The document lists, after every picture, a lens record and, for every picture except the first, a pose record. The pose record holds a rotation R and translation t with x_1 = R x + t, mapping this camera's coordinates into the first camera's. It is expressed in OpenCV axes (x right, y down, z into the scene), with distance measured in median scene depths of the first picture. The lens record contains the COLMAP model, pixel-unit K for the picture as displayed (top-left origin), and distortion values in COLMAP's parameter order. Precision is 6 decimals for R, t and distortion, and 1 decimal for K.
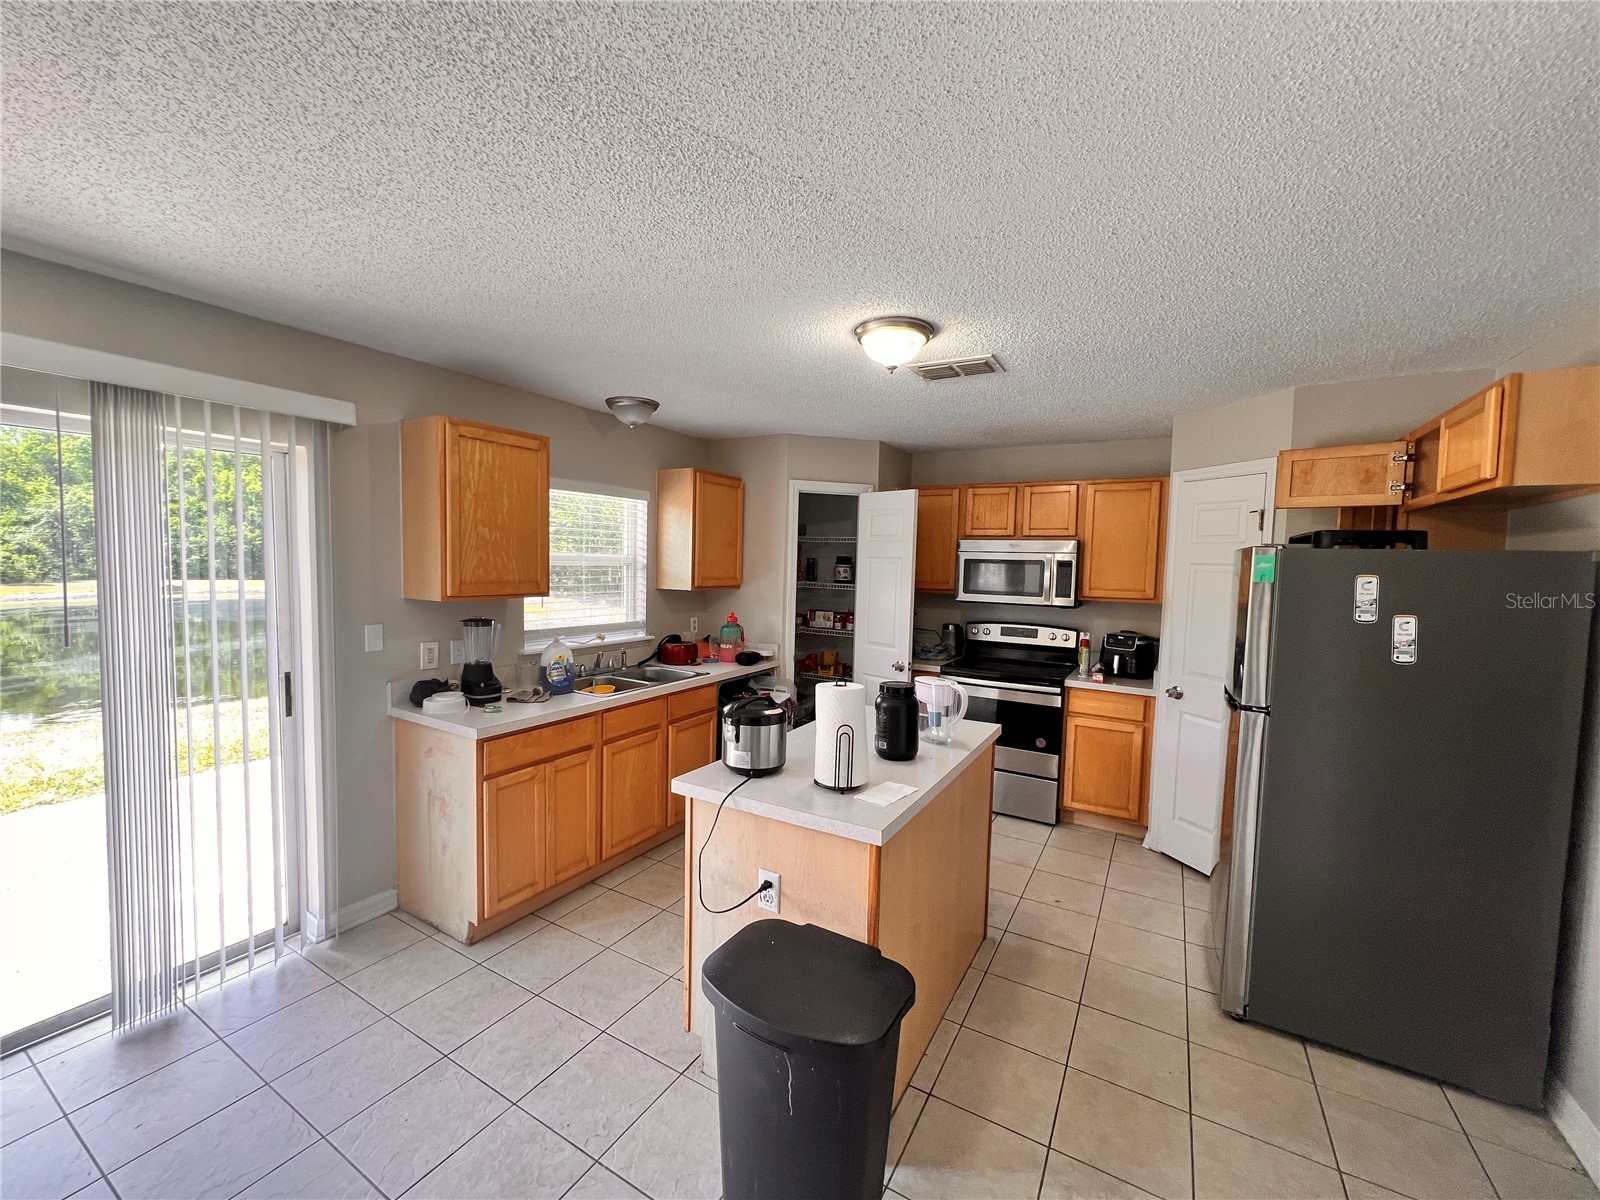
lens RADIAL K [[645.9, 0, 797.1], [0, 645.9, 596.0], [0, 0, 1]] dist [0.000388, 0.000007]
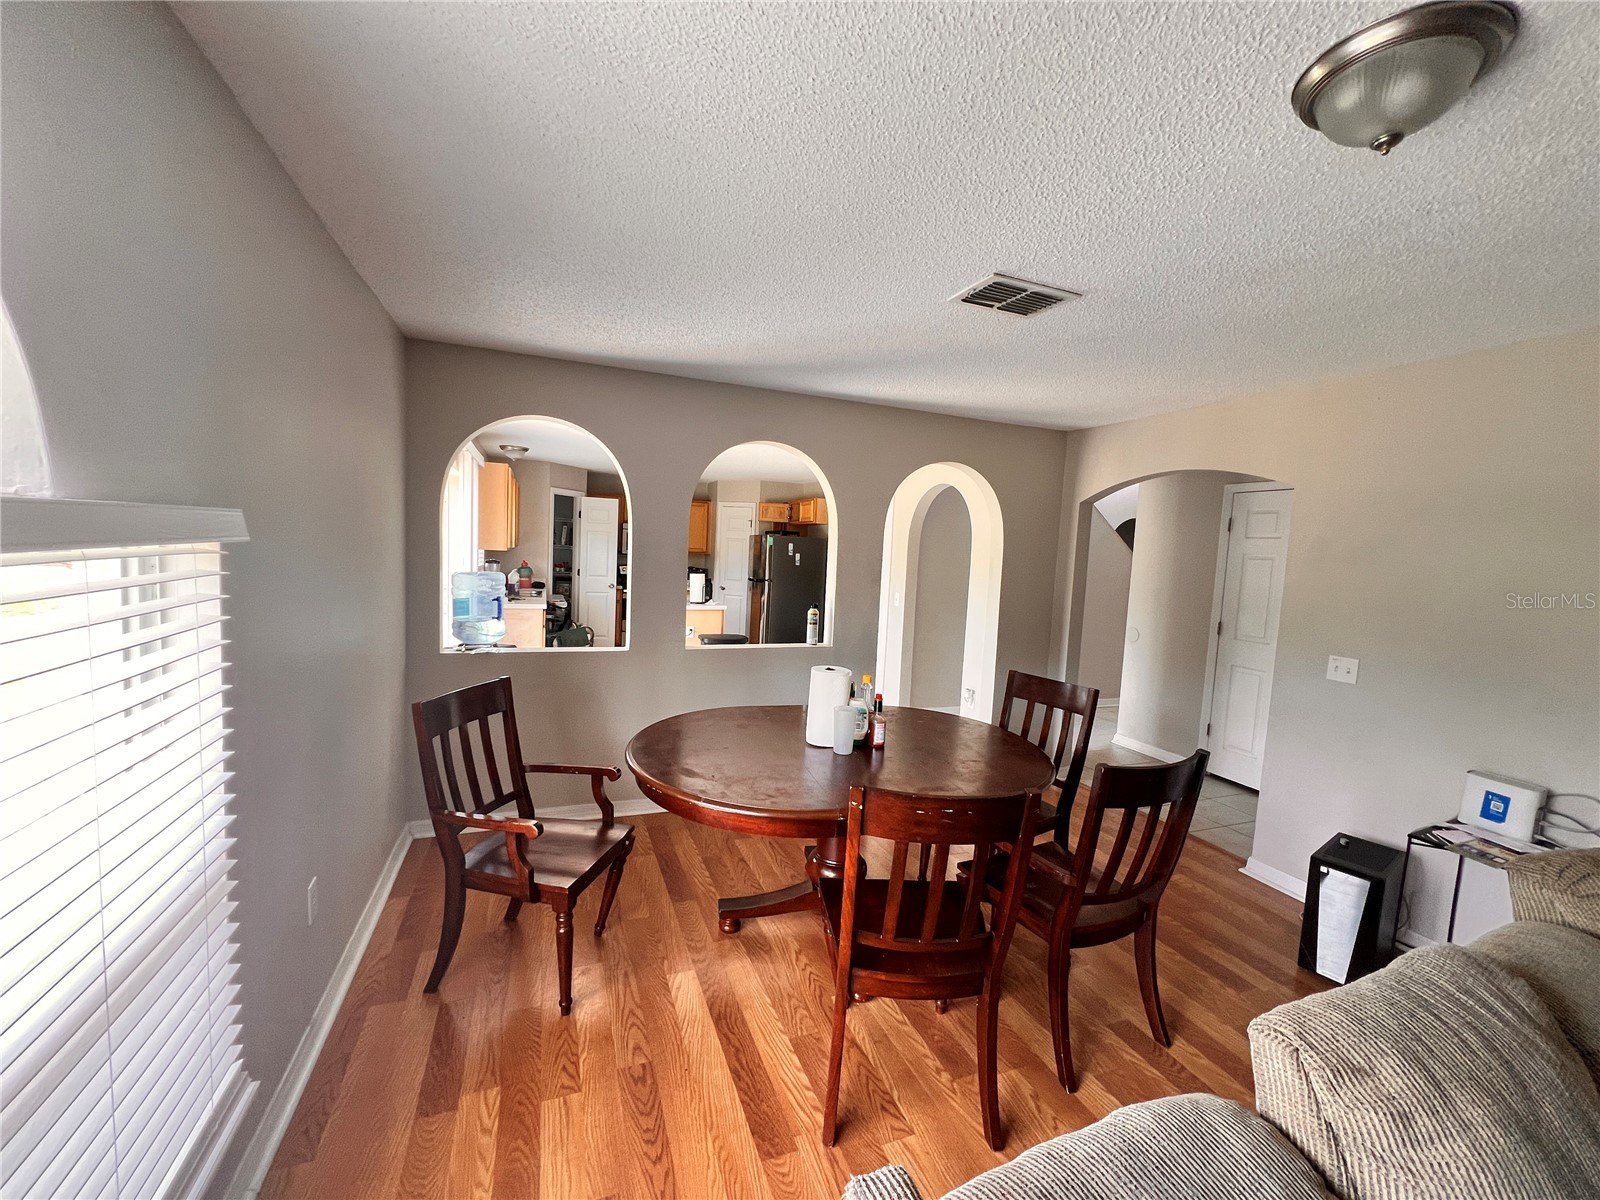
lens RADIAL K [[645.9, 0, 795.3], [0, 645.9, 603.8], [0, 0, 1]] dist [0.000388, 0.000007]
pose [[0.614803, -0.057505, 0.786582, -1.444504], [0.012716, 0.997931, 0.063017, 0.058377], [-0.788578, -0.028741, 0.614262, -0.942468]]
